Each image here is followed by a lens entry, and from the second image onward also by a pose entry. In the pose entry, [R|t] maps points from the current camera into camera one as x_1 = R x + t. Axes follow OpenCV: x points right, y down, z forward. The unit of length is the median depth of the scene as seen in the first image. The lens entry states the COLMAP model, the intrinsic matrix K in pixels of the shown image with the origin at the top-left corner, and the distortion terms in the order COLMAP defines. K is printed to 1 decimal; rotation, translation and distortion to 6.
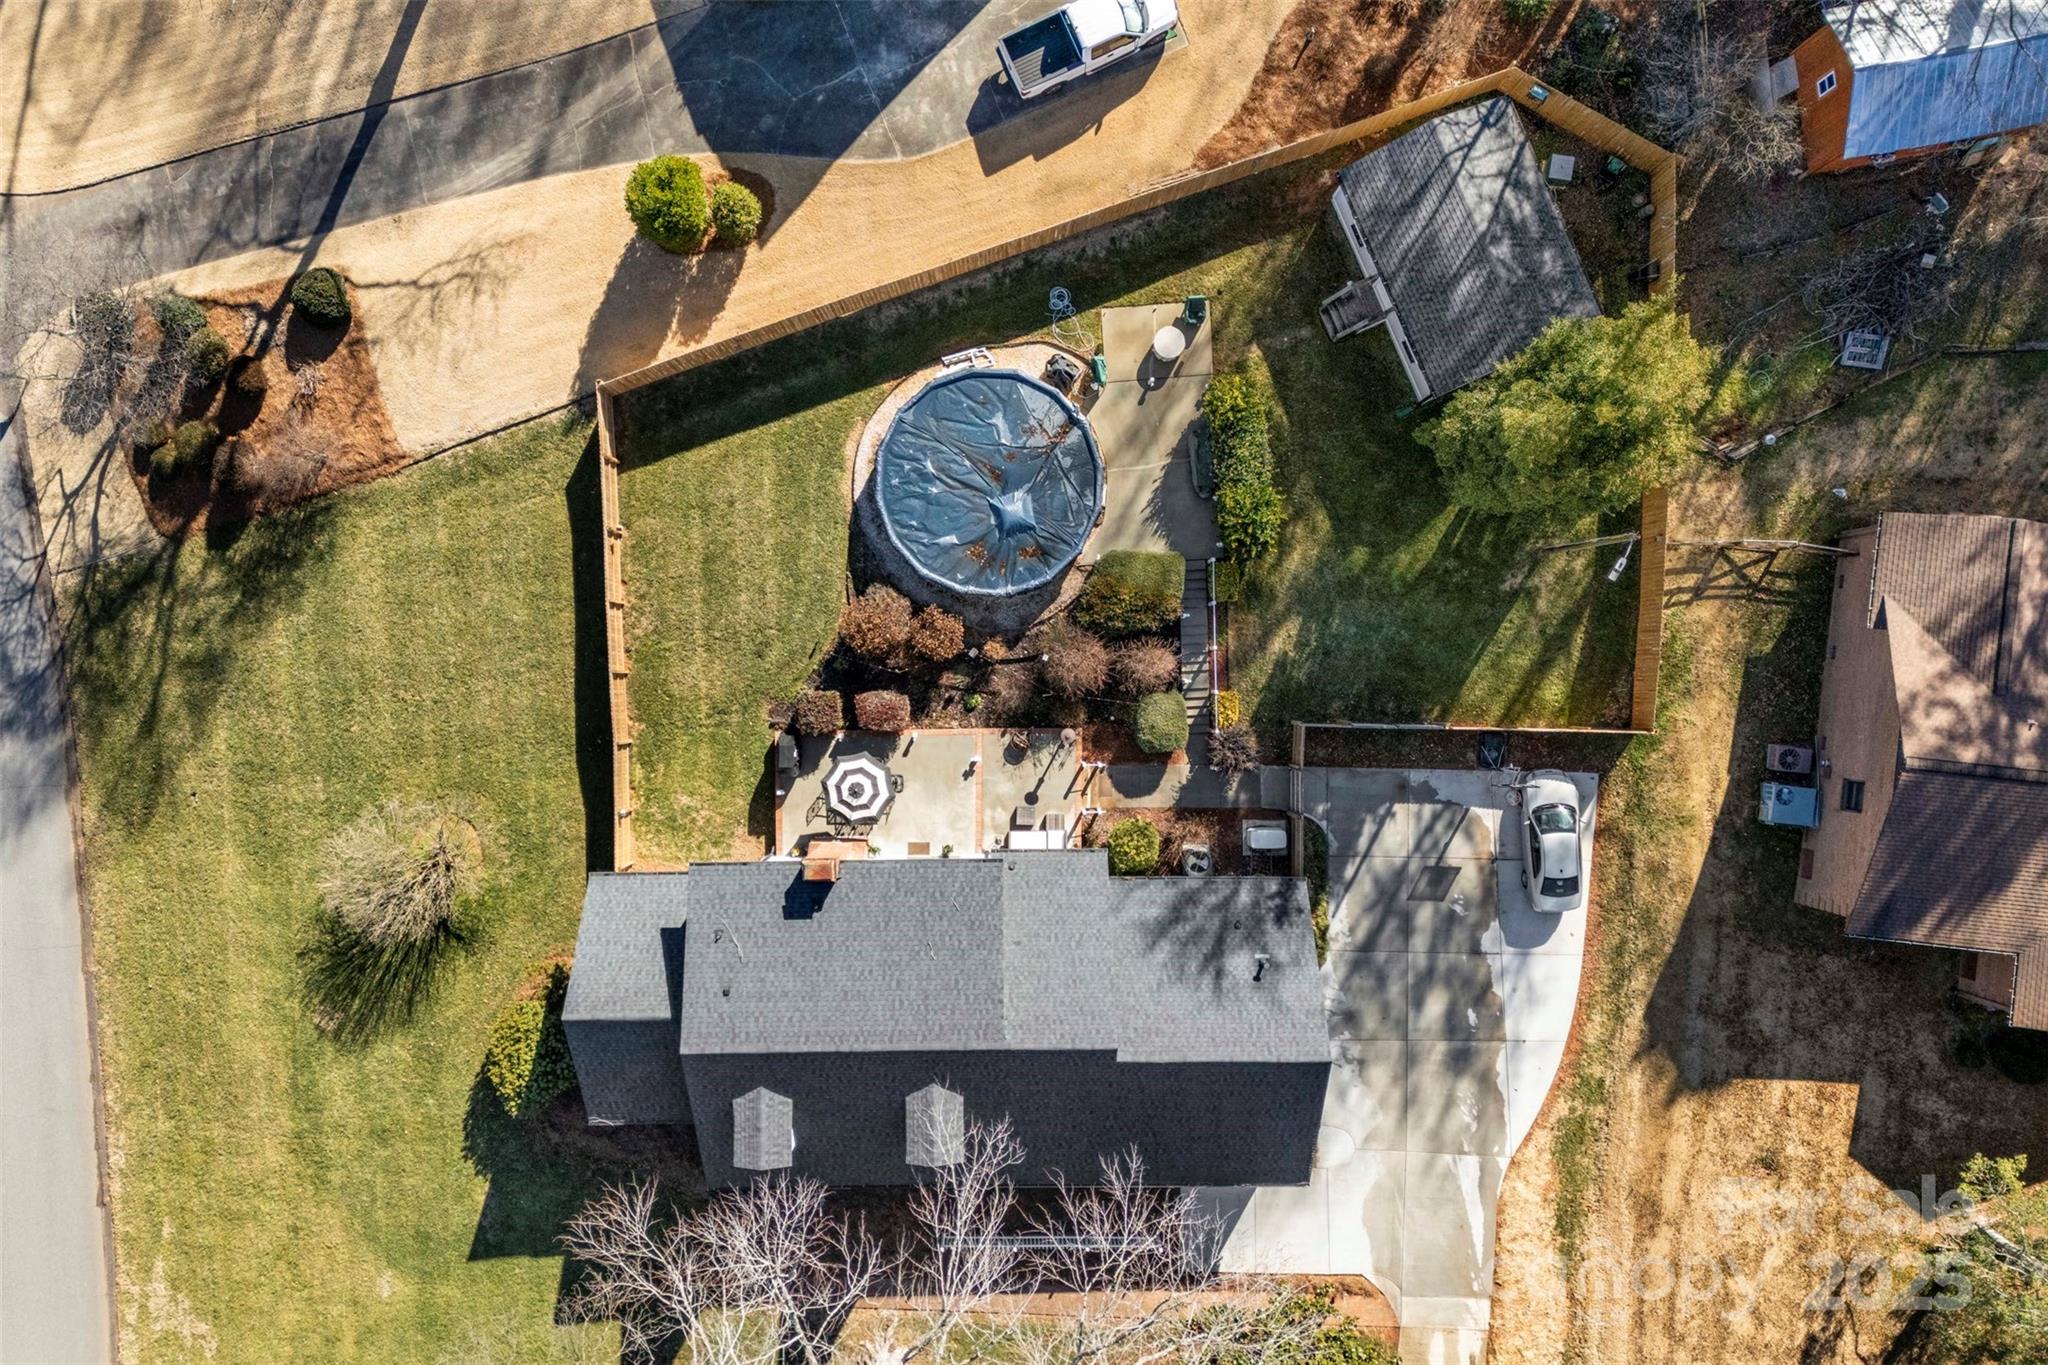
lens RADIAL K [[1435.5, 0, 1024.0], [0, 1435.5, 682.5], [0, 0, 1]] dist [0.029491, -0.002339]
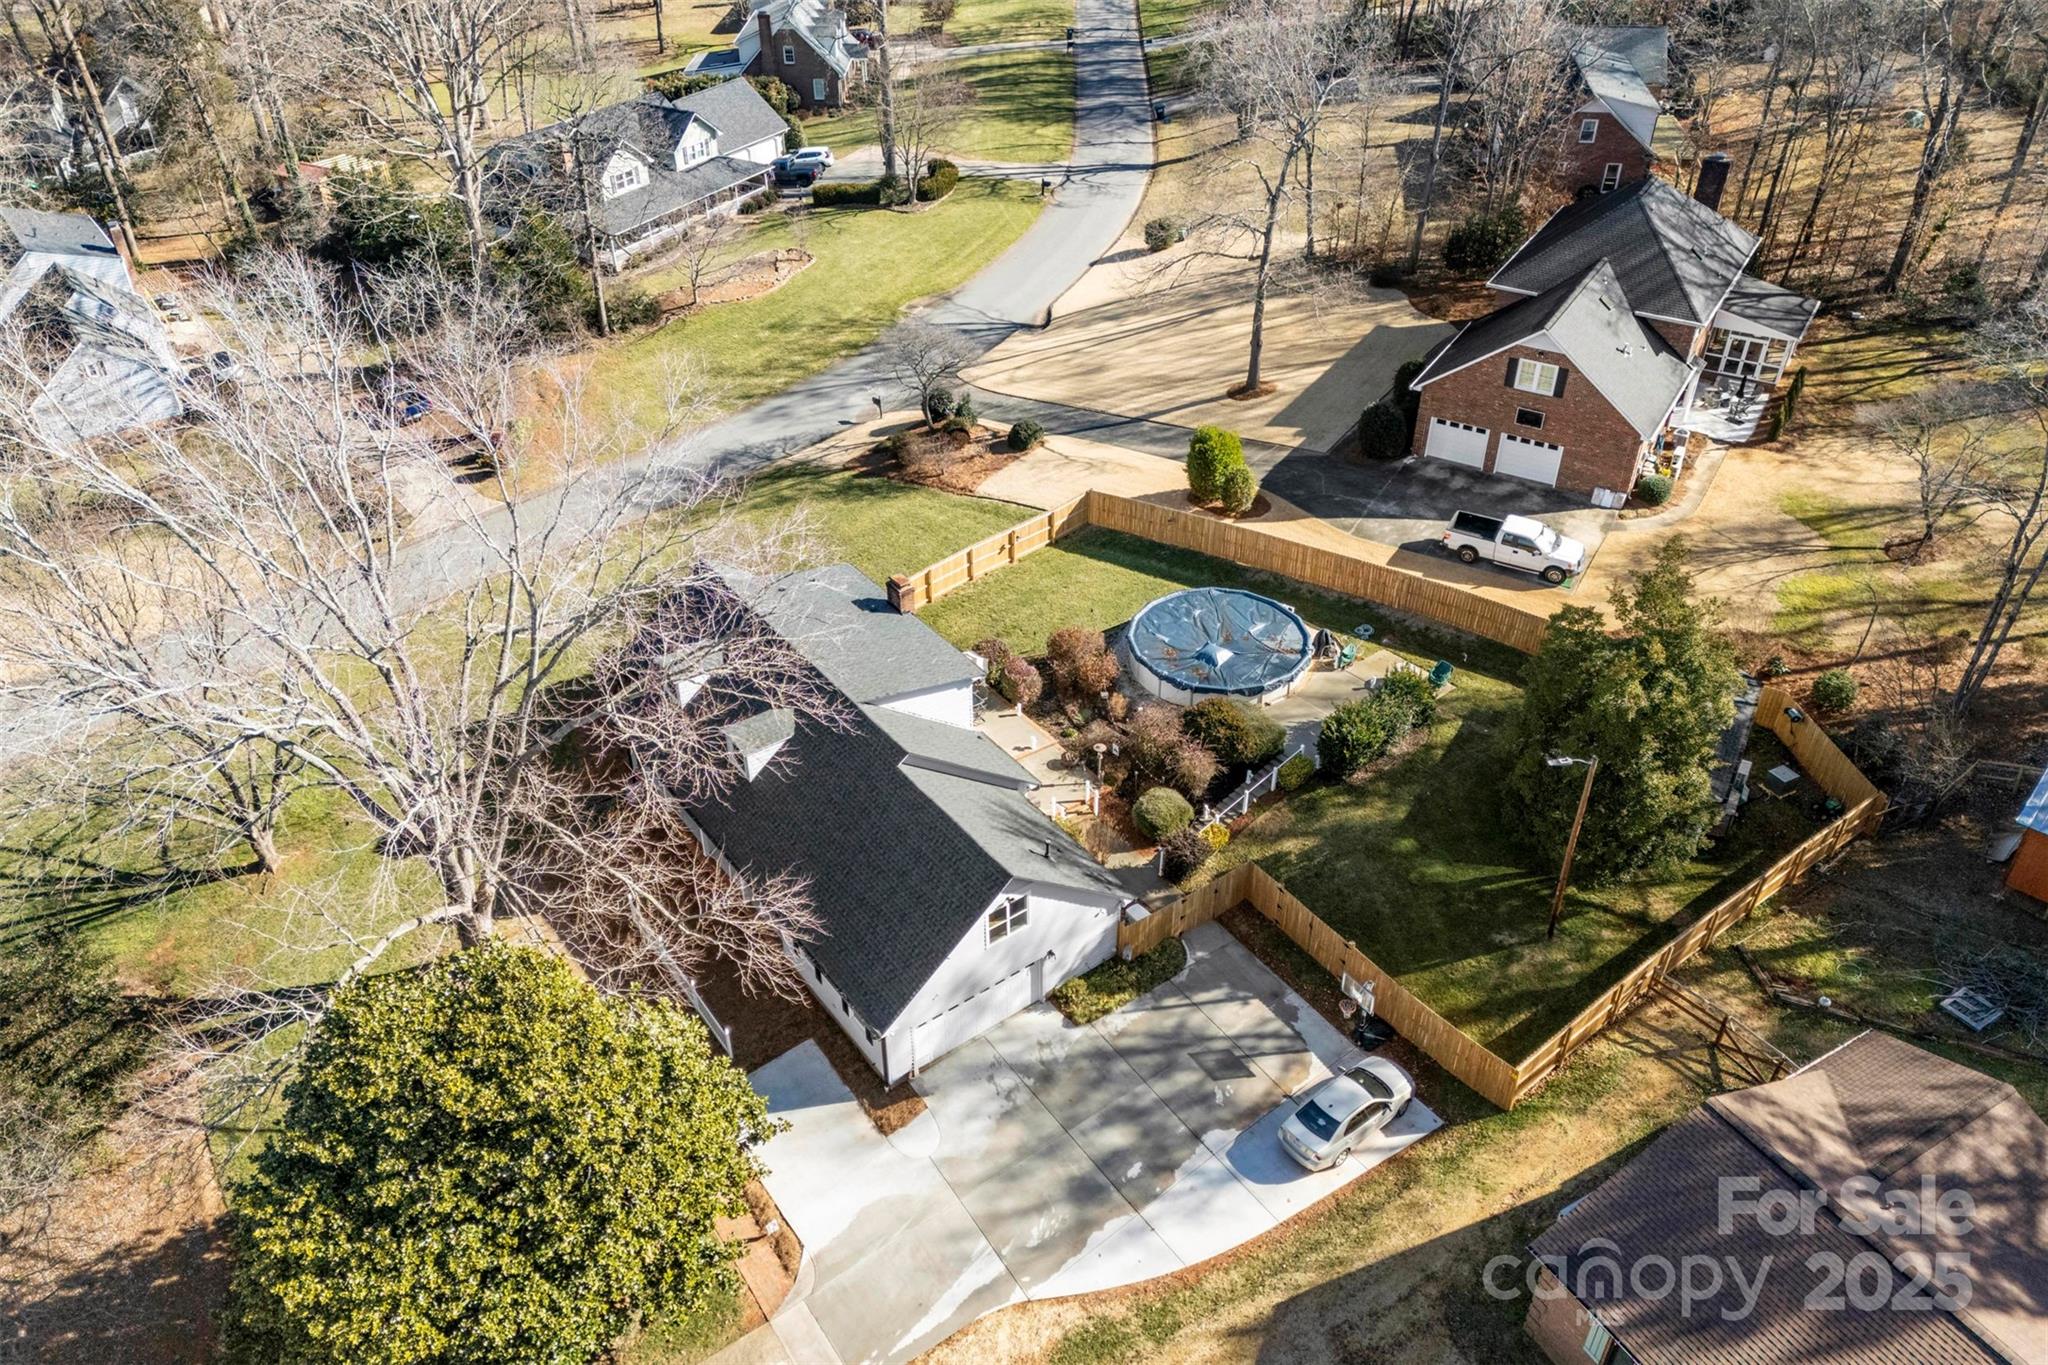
lens RADIAL K [[1435.5, 0, 1024.0], [0, 1435.5, 682.5], [0, 0, 1]] dist [0.029491, -0.002339]
pose [[0.586670, 0.477692, -0.653933, 0.691751], [-0.809618, 0.364263, -0.460251, 0.572029], [0.018345, 0.799452, 0.600450, 0.260594]]
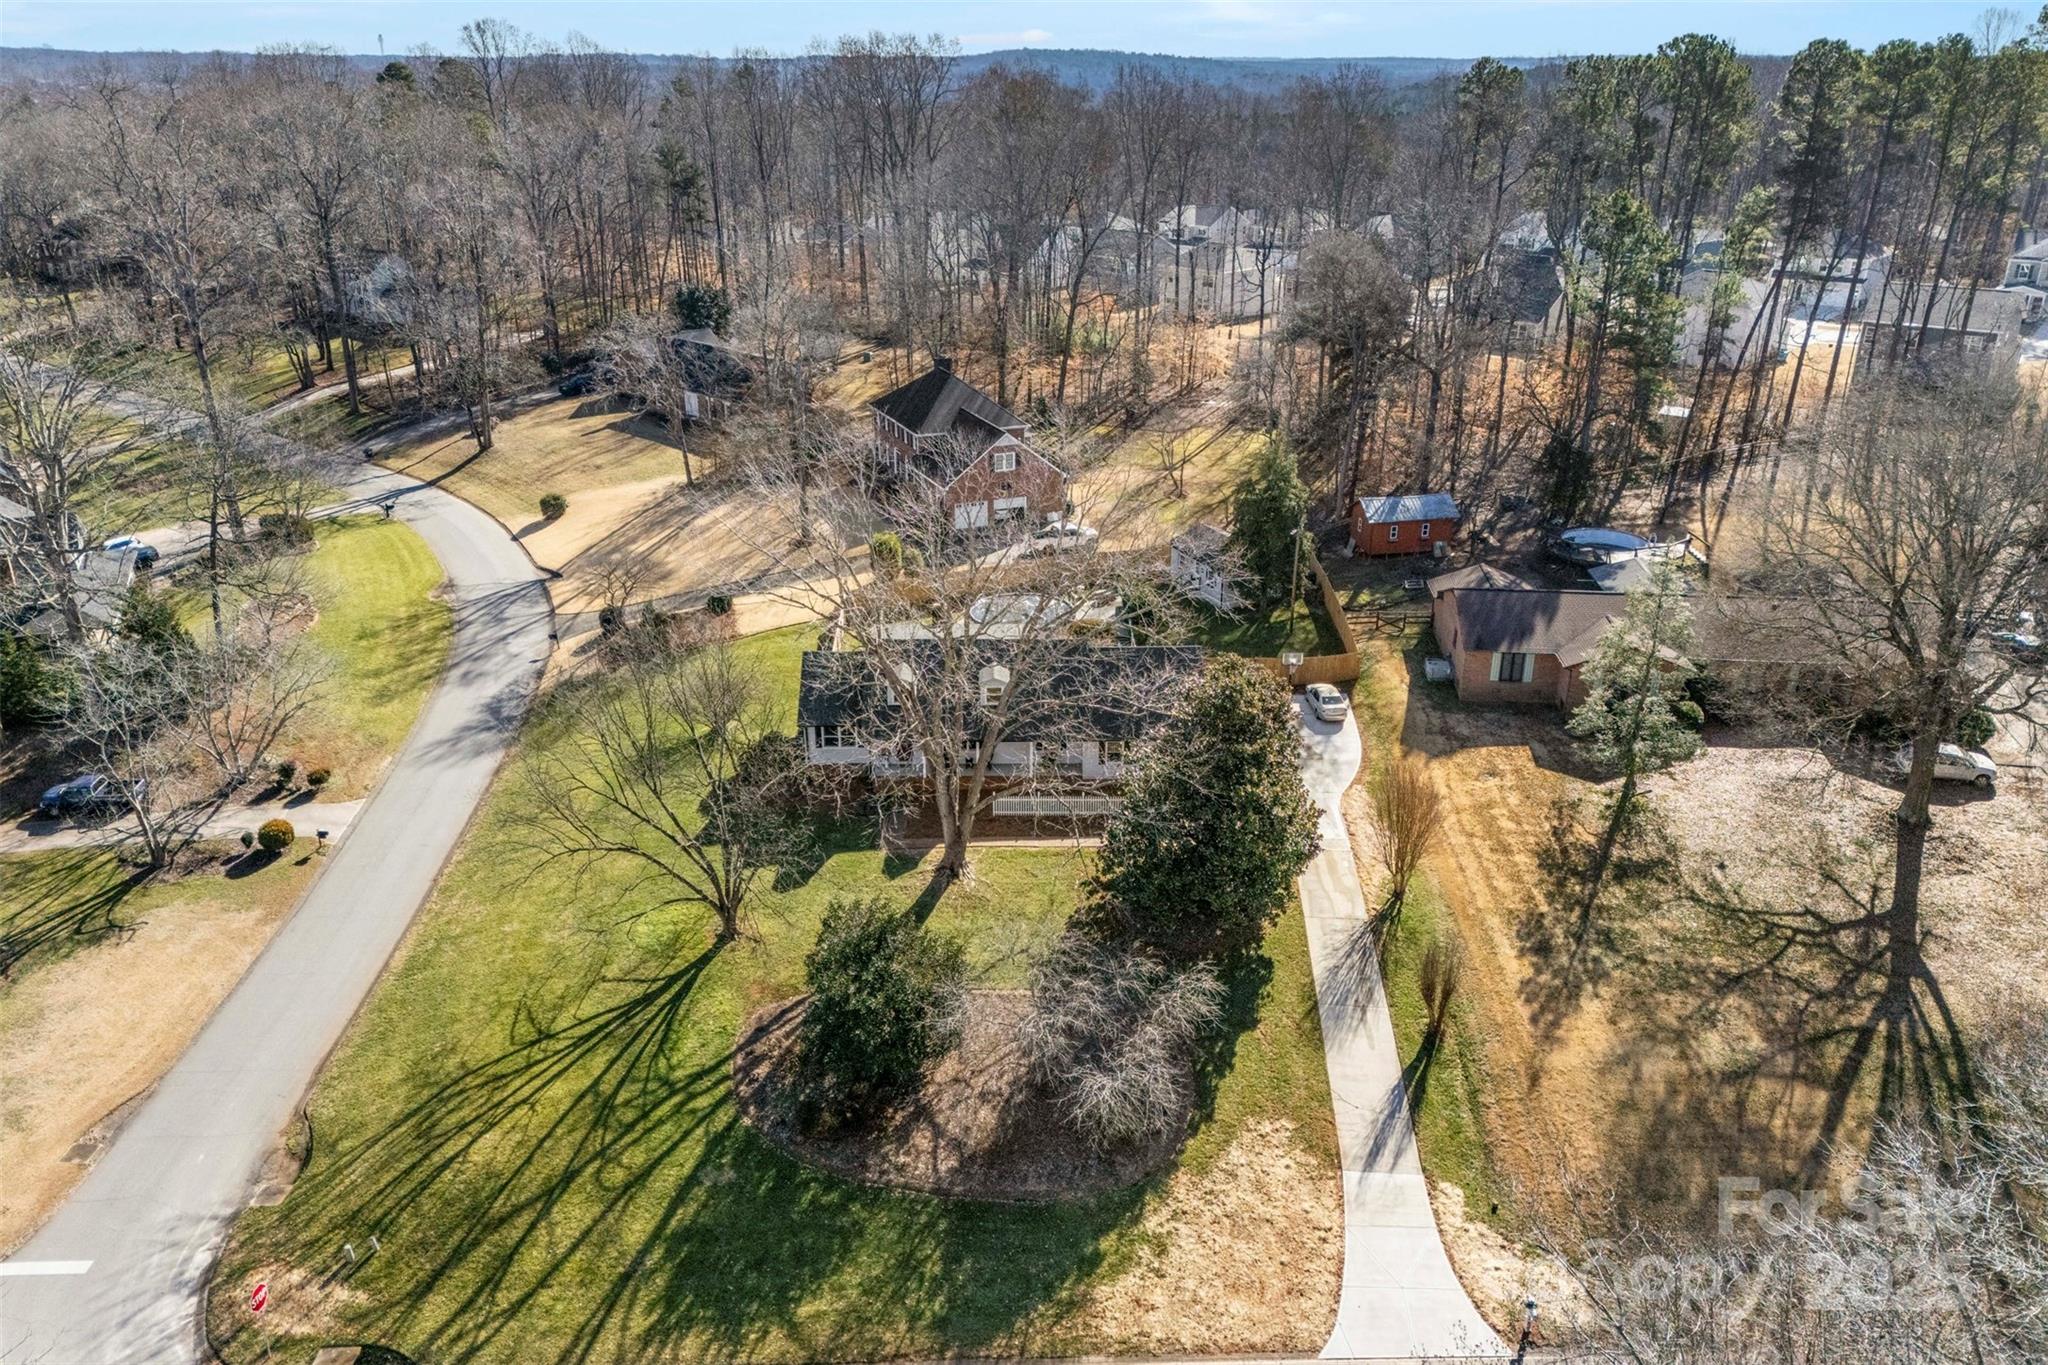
lens RADIAL K [[1435.5, 0, 1024.0], [0, 1435.5, 682.5], [0, 0, 1]] dist [0.029491, -0.002339]
pose [[0.999957, -0.002382, -0.008989, -0.002677], [-0.007254, 0.405137, -0.914227, 1.755101], [0.005820, 0.914253, 0.405102, 0.235654]]
